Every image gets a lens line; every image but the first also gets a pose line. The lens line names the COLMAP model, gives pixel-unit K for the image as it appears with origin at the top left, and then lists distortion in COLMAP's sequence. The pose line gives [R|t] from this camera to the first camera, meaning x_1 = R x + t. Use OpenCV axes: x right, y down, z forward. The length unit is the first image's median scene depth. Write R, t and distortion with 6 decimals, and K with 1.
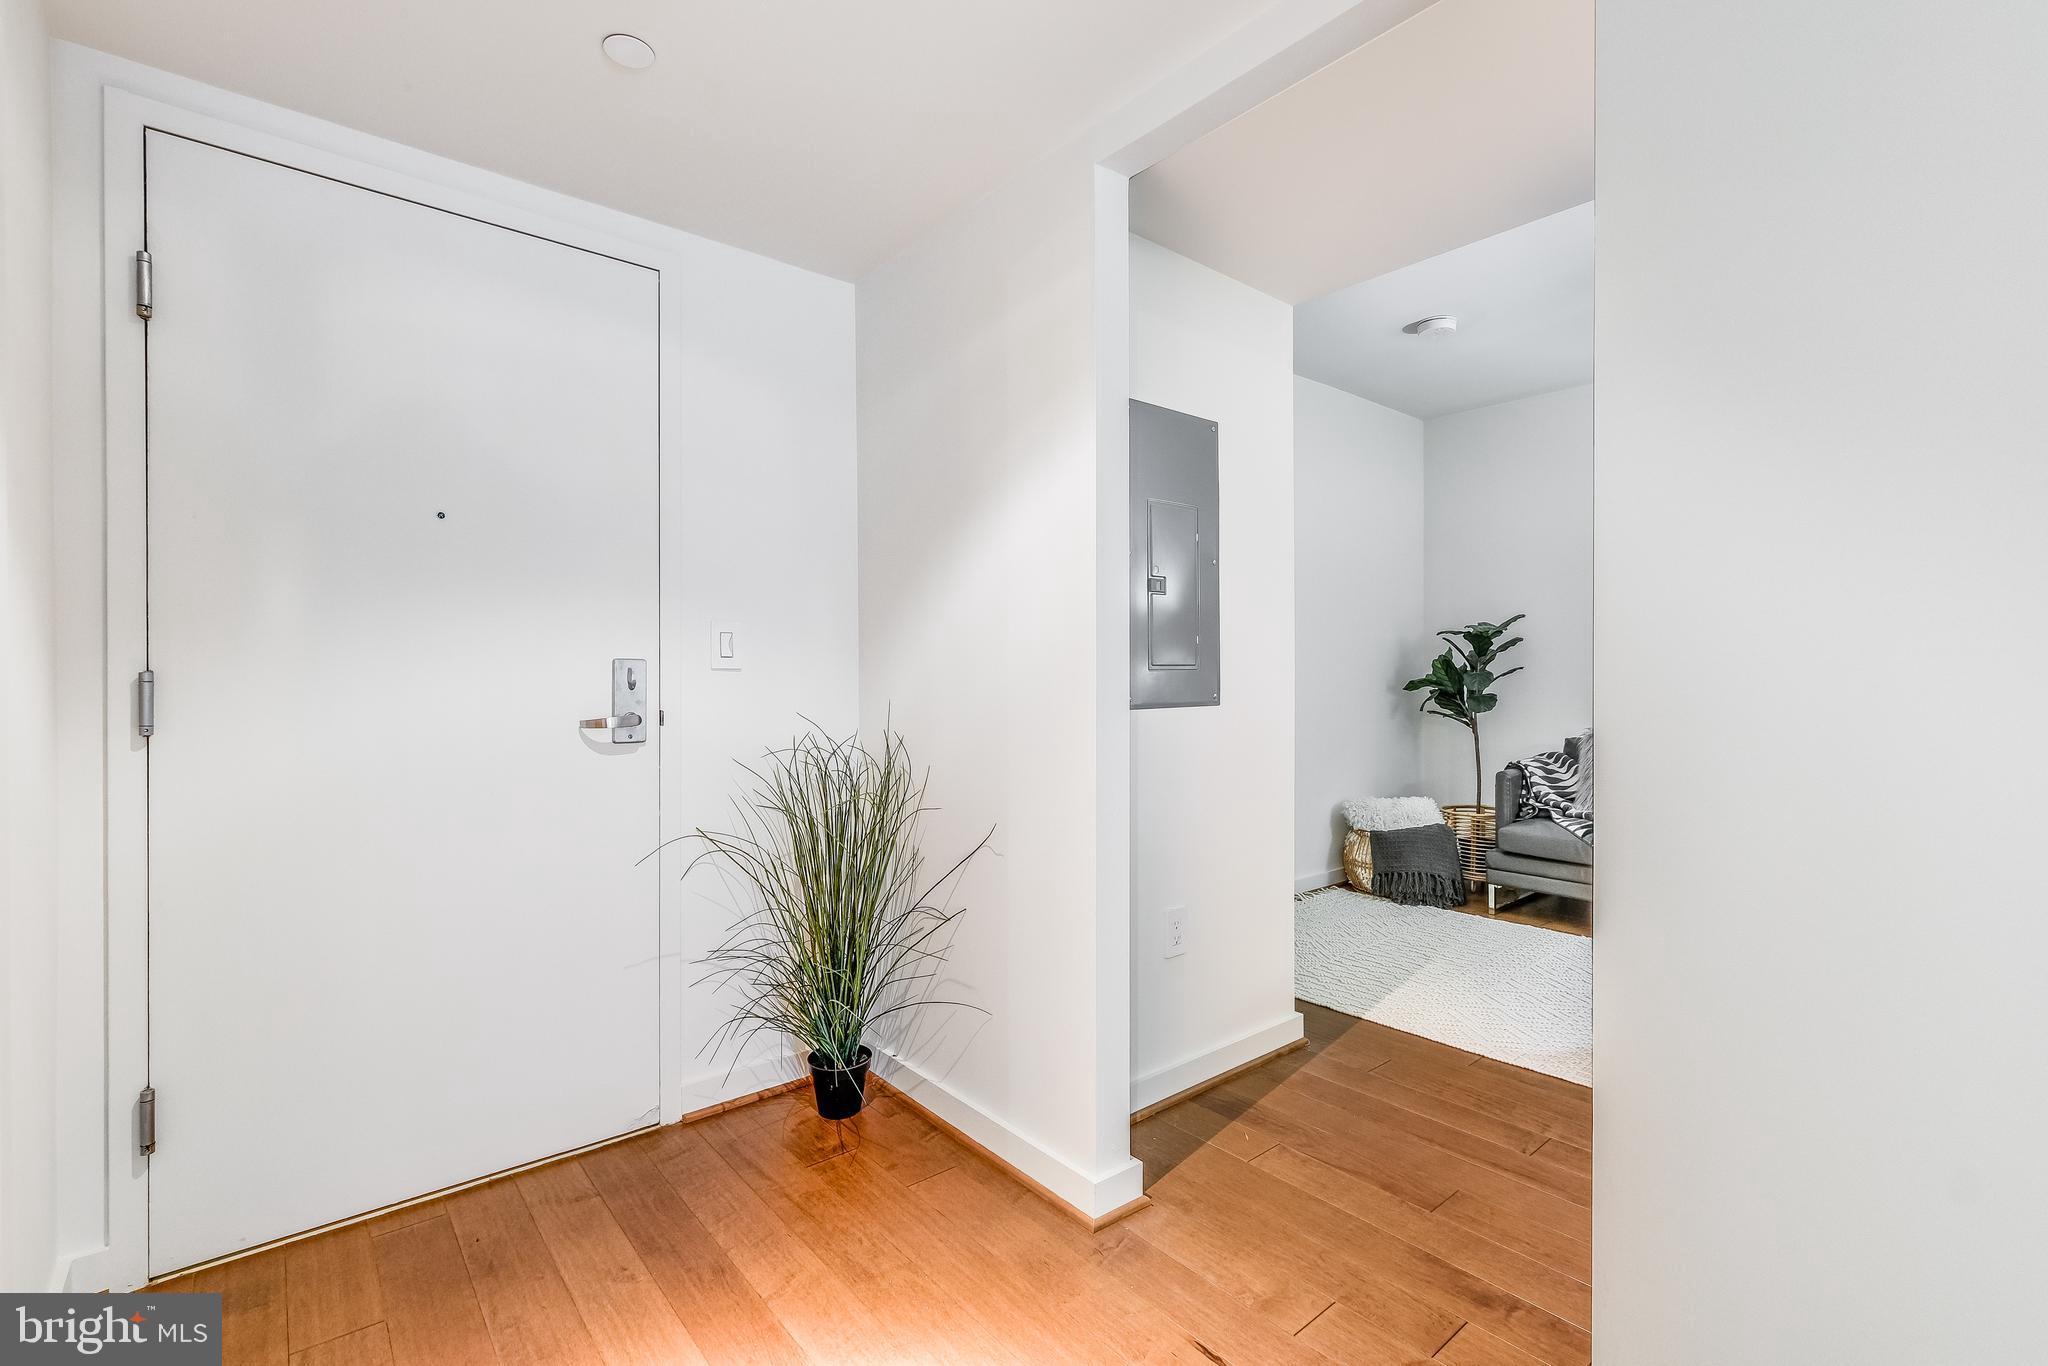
lens RADIAL K [[913.8, 0, 1048.1], [0, 913.8, 676.2], [0, 0, 1]] dist [-0.001894, -0.000396]
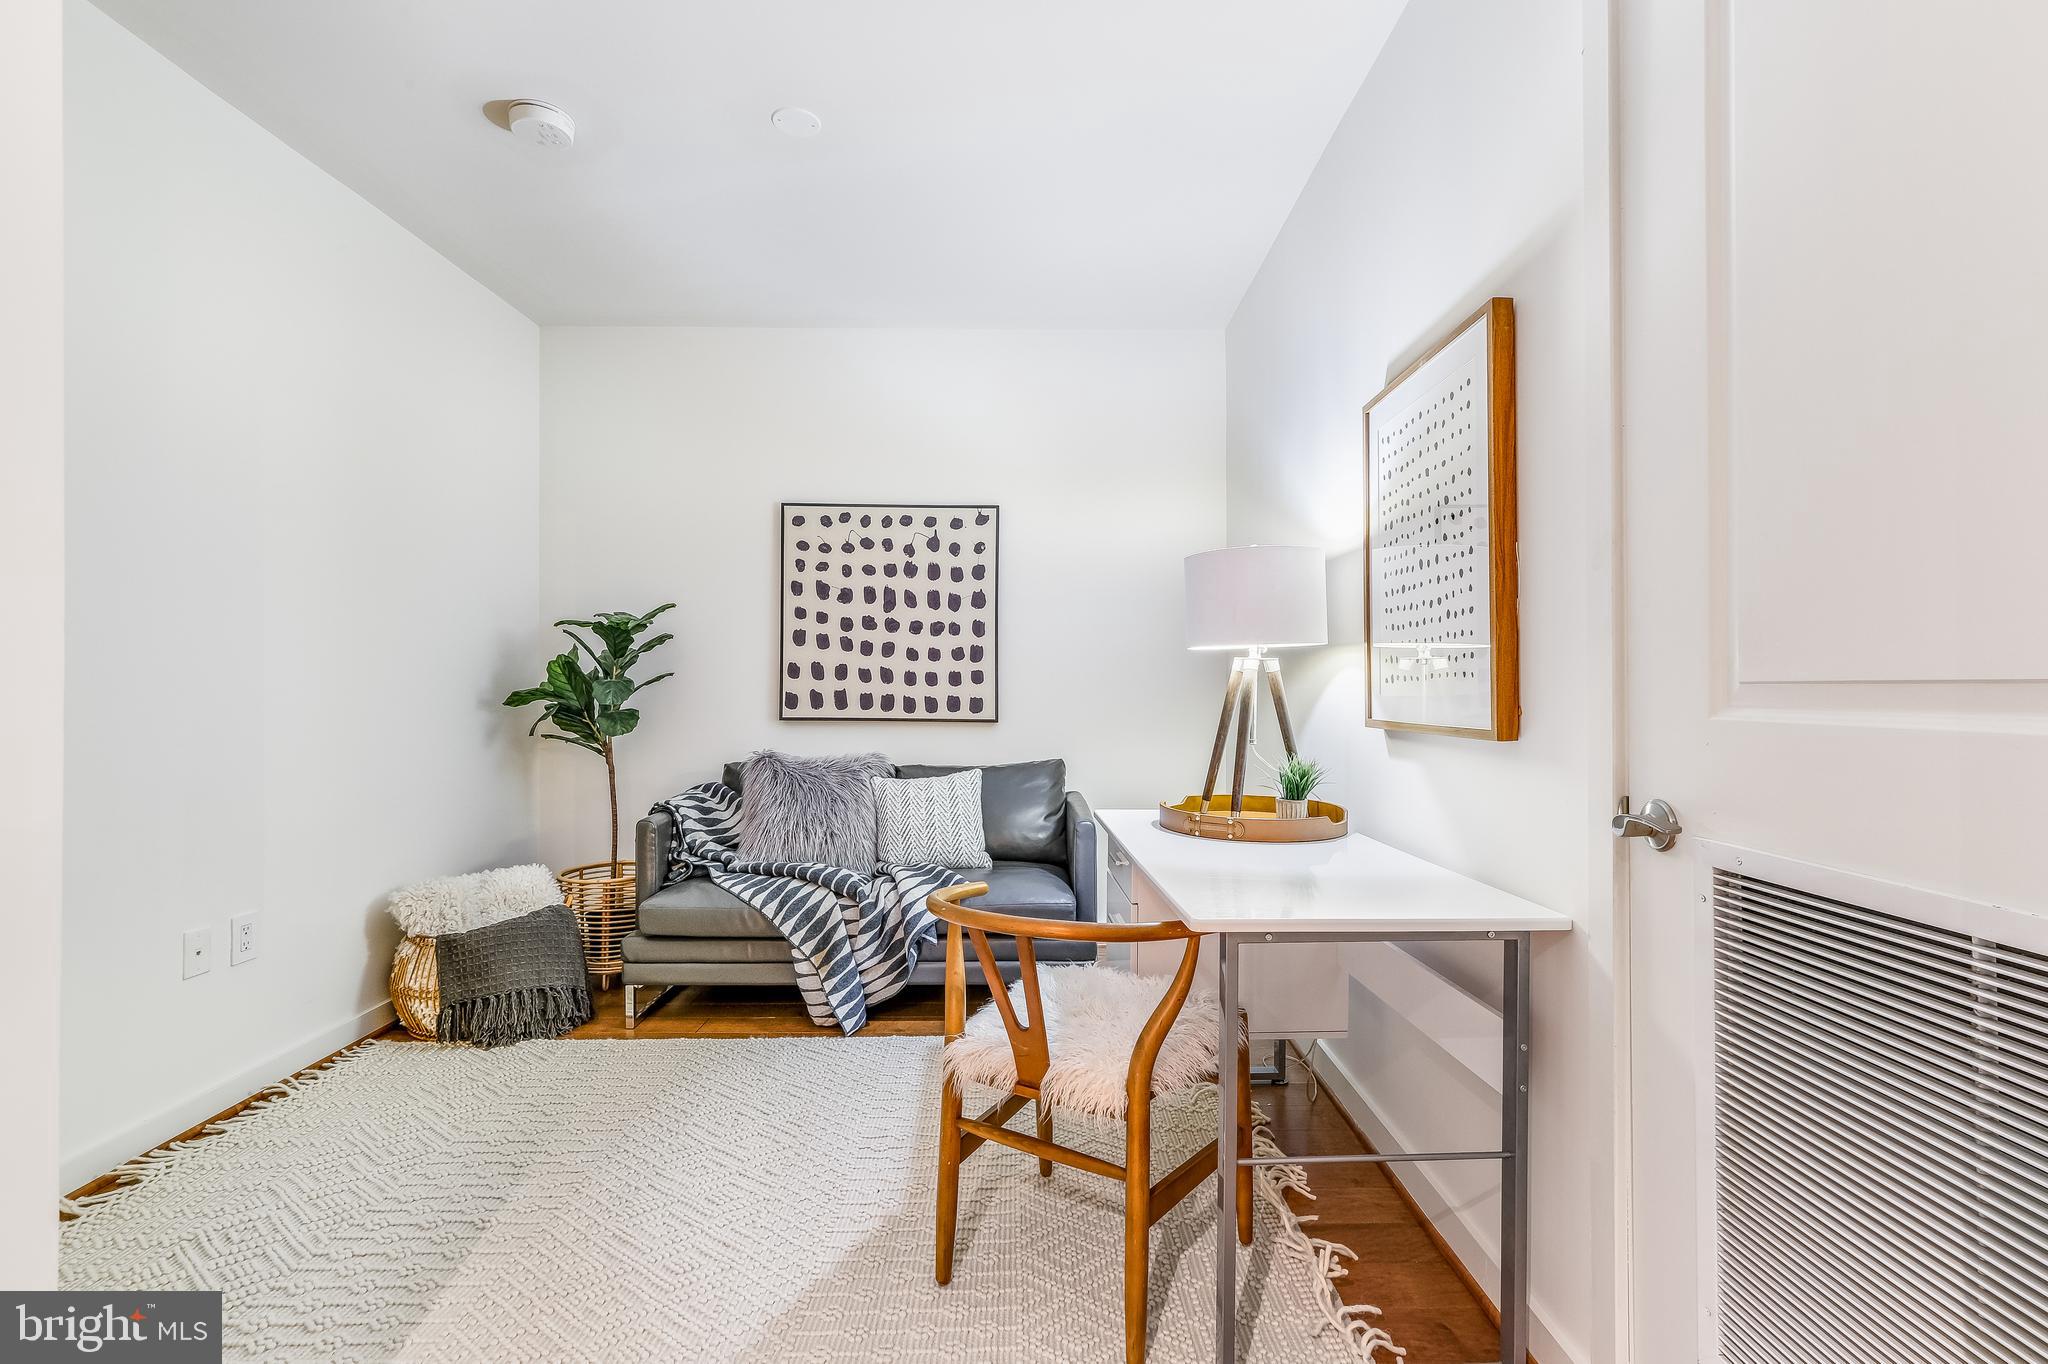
lens RADIAL K [[875.7, 0, 1025.0], [0, 875.7, 674.9], [0, 0, 1]] dist [0.001678, 0.000165]
pose [[0.648882, 0.004191, 0.760877, 0.159064], [0.002695, 0.999966, -0.007806, -0.001830], [-0.760884, 0.007116, 0.648849, 0.310912]]
